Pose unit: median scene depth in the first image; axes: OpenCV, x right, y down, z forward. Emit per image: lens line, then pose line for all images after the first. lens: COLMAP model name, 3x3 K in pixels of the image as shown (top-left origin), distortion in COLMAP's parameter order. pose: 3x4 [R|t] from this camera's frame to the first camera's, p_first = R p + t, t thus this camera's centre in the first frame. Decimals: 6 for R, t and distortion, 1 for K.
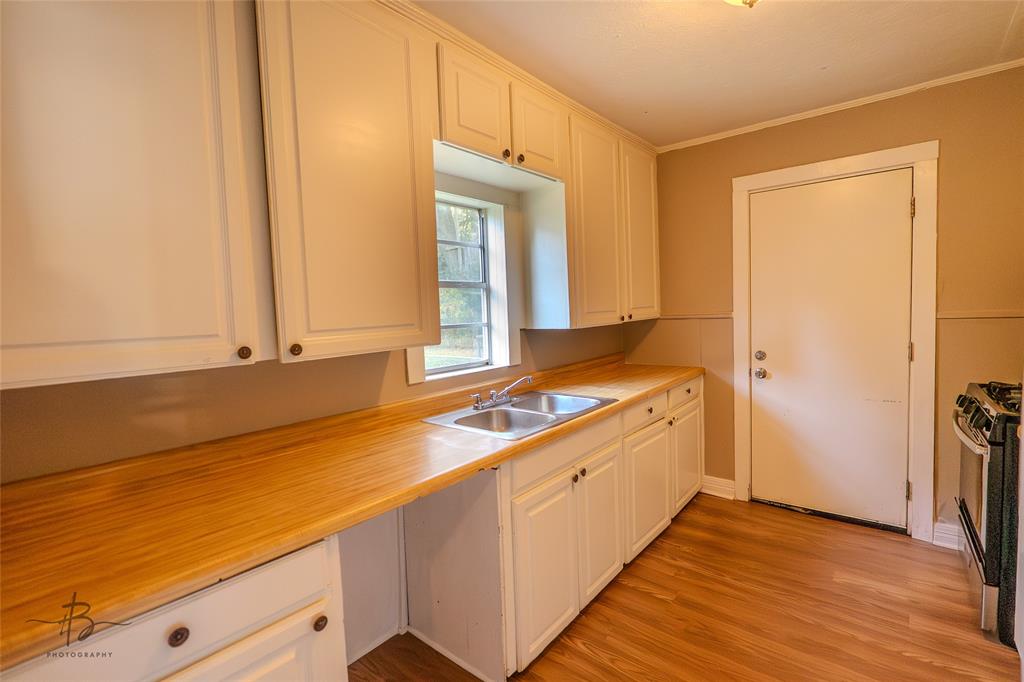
lens RADIAL K [[467.1, 0, 512.7], [0, 467.1, 336.9], [0, 0, 1]] dist [-0.006024, -0.000802]
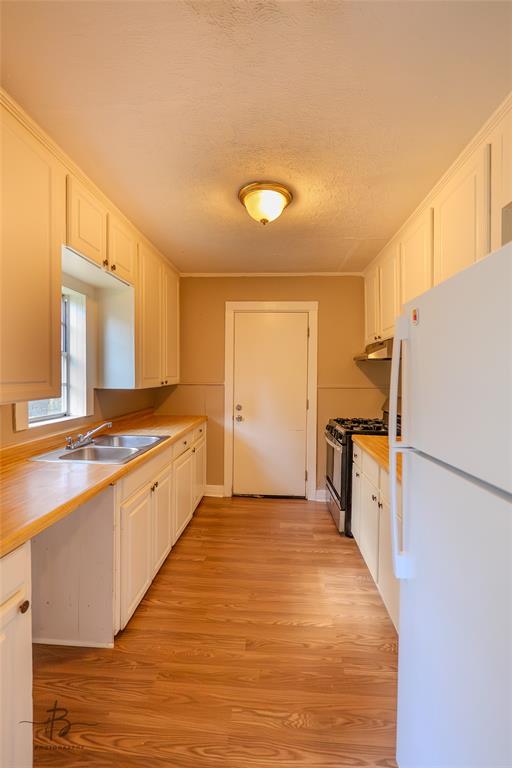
lens RADIAL K [[350.3, 0, 252.6], [0, 350.3, 382.4], [0, 0, 1]] dist [-0.006024, -0.000802]
pose [[0.814073, 0.032683, 0.579842, -0.208126], [-0.004718, 0.998754, -0.049672, 0.013876], [-0.580743, 0.037701, 0.813213, -0.083045]]
